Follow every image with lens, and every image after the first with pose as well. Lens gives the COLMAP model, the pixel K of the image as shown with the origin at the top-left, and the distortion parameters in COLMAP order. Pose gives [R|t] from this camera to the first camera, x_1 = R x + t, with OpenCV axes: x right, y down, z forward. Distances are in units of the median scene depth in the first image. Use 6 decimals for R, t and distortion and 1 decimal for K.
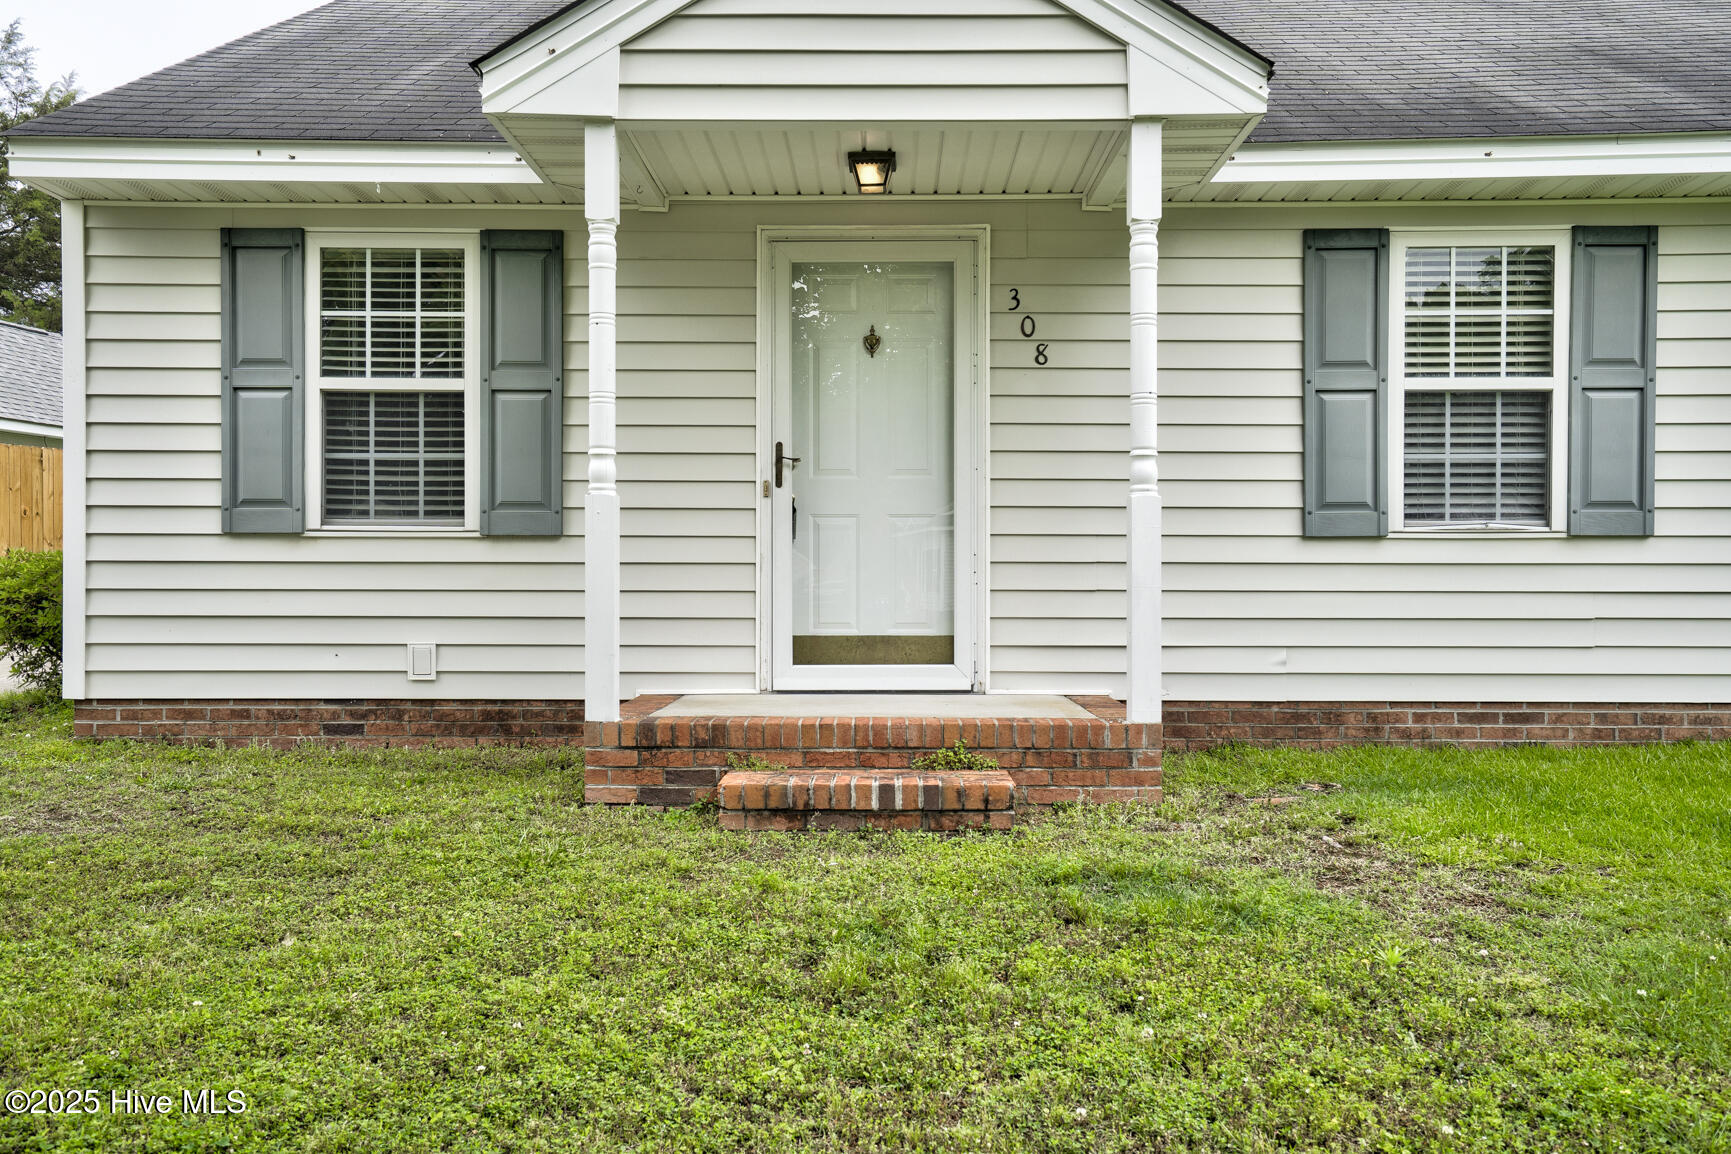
lens RADIAL K [[1348.2, 0, 865.5], [0, 1348.2, 577.0], [0, 0, 1]] dist [0.041420, 0.001962]
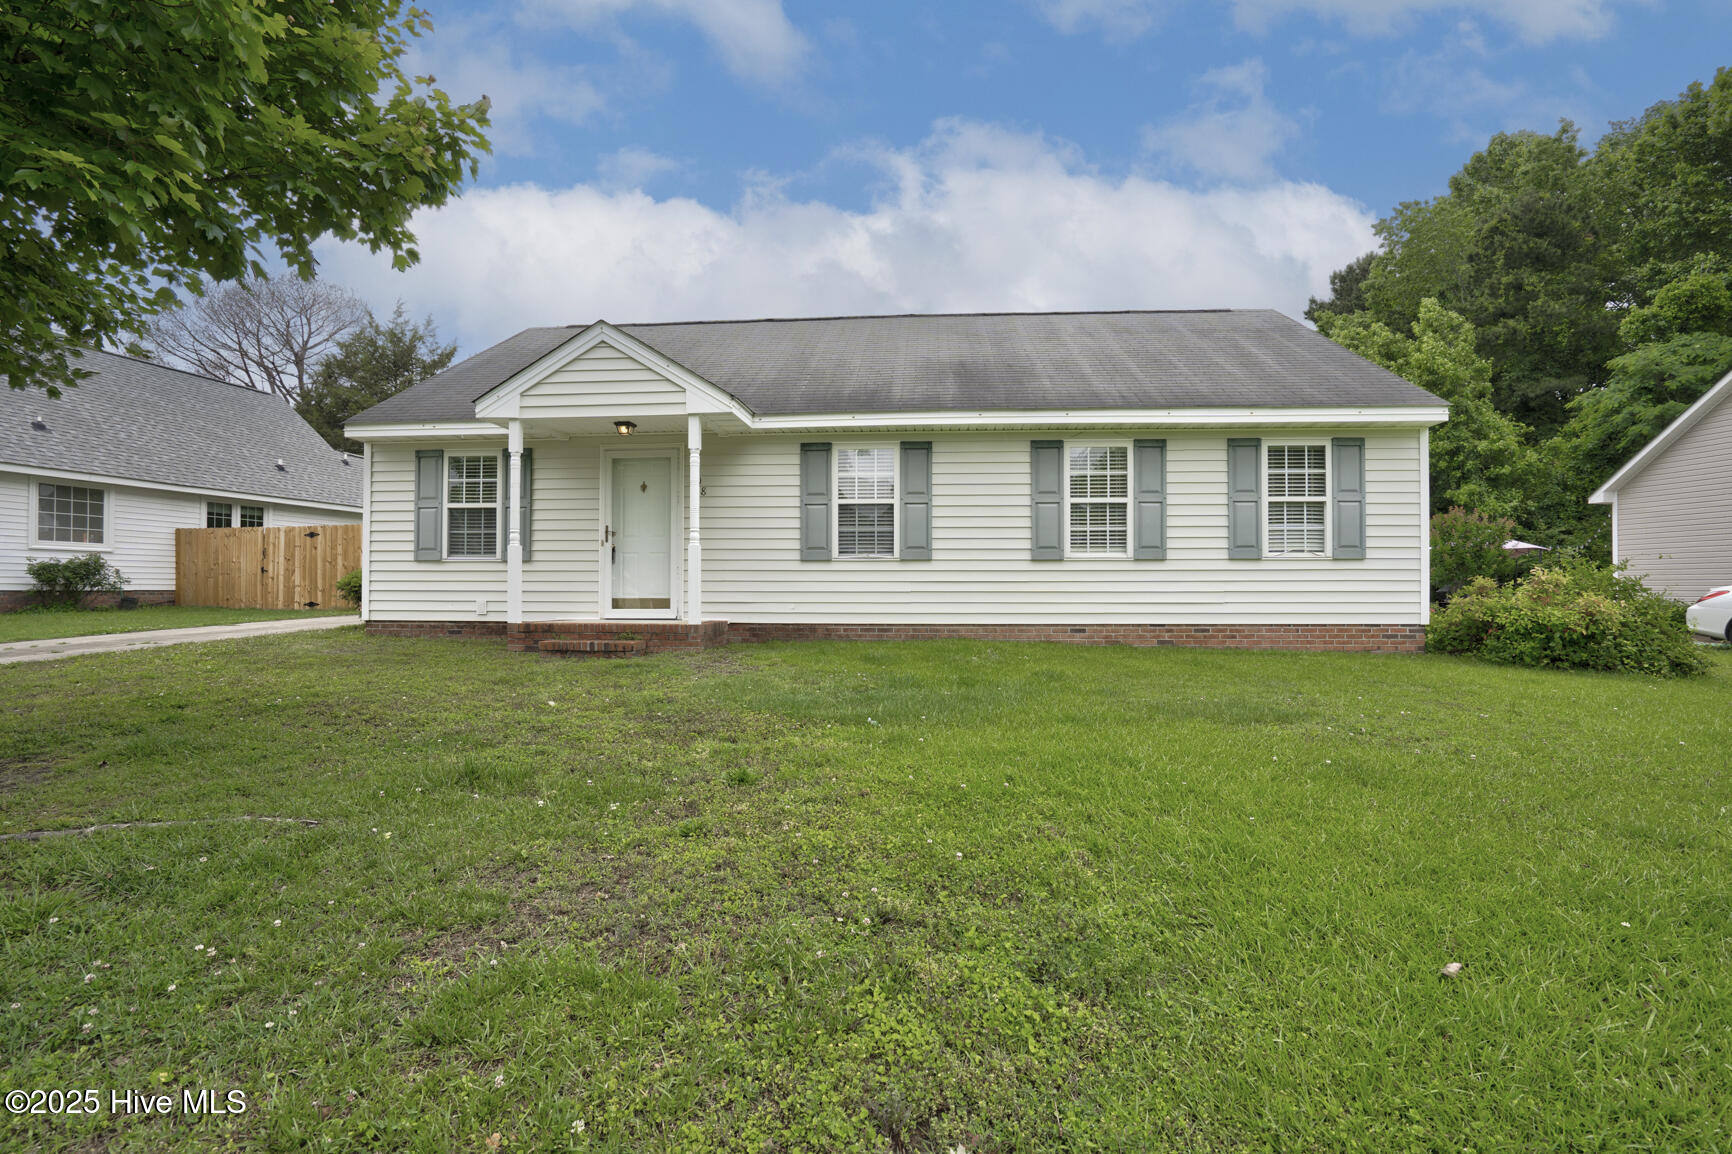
lens RADIAL K [[808.1, 0, 866.0], [0, 808.1, 577.0], [0, 0, 1]] dist [-0.045225, 0.011417]
pose [[0.997192, -0.000916, -0.074883, 0.566634], [-0.000746, 0.999754, -0.022165, 0.037107], [0.074885, 0.022158, 0.996946, -0.545406]]
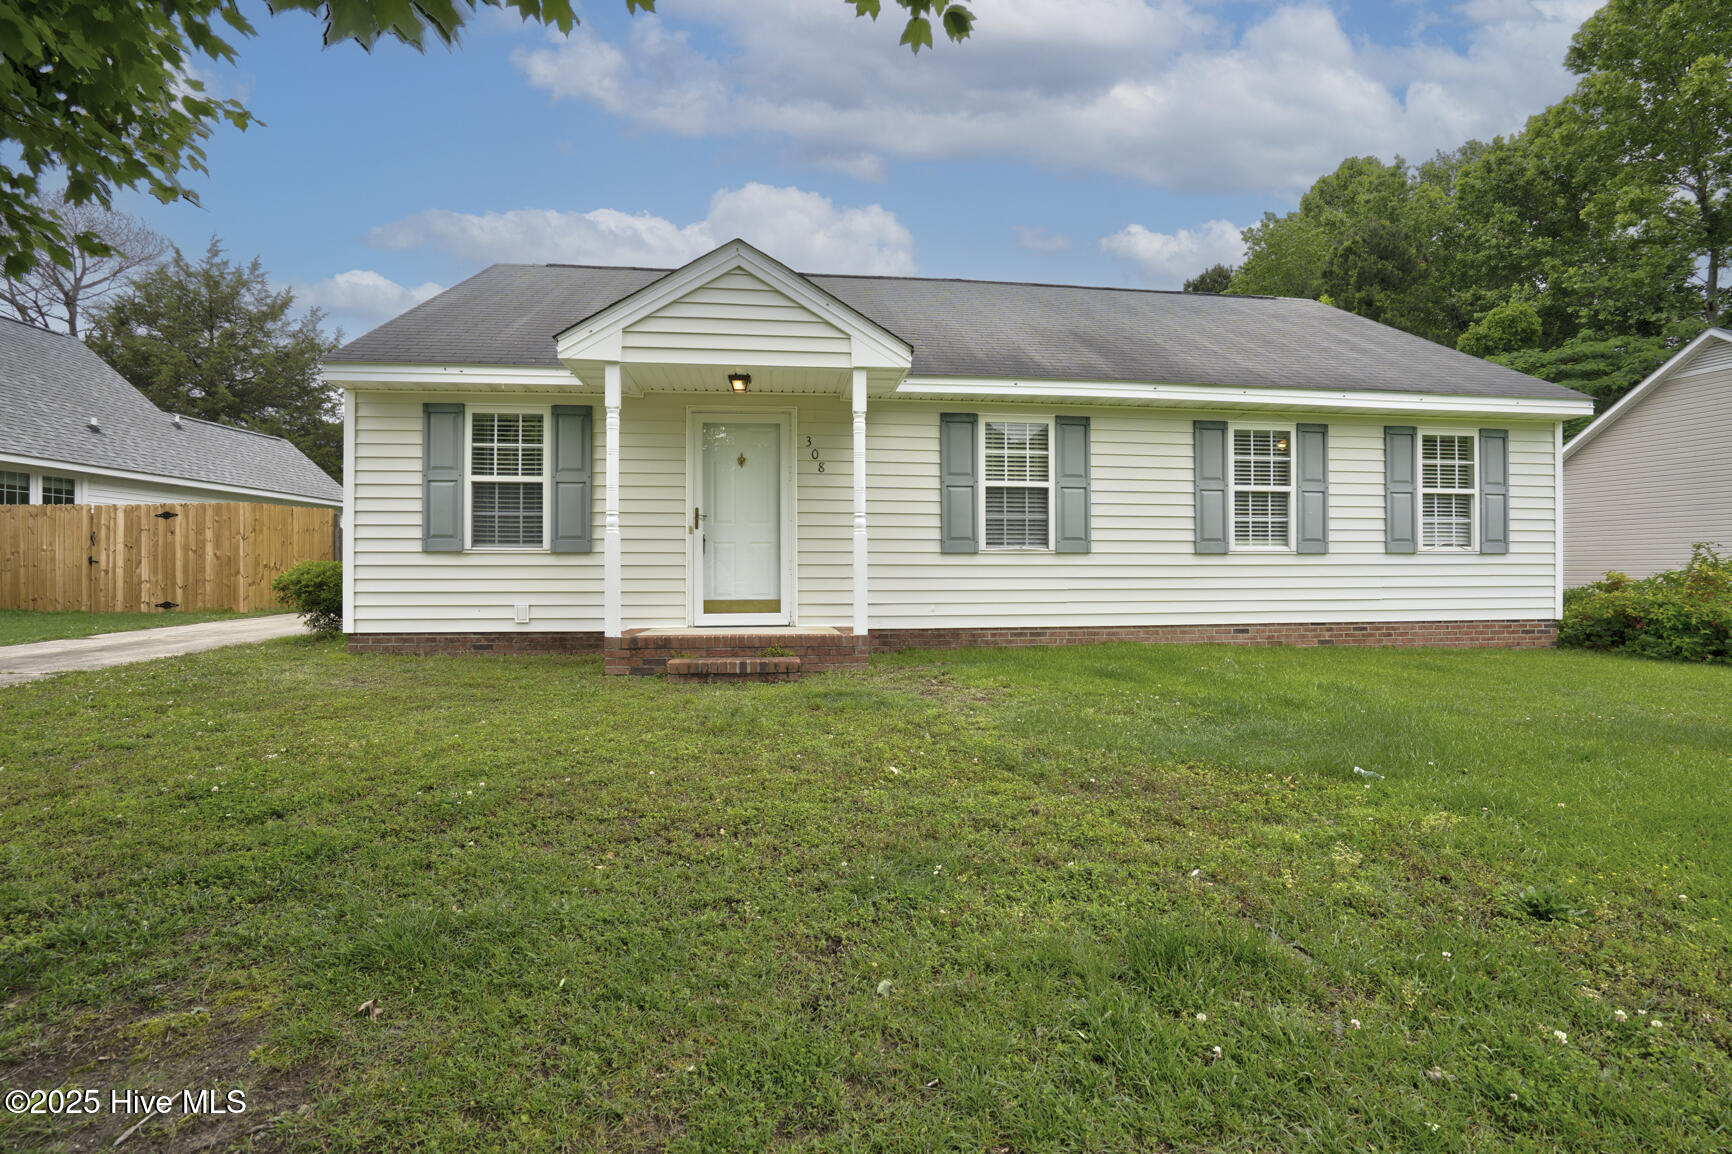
lens RADIAL K [[802.0, 0, 866.0], [0, 802.0, 577.0], [0, 0, 1]] dist [-0.056050, 0.020395]
pose [[0.991609, -0.003684, 0.129224, 0.035533], [0.004334, 0.999979, -0.004754, 0.014905], [-0.129204, 0.005274, 0.991604, -0.264935]]
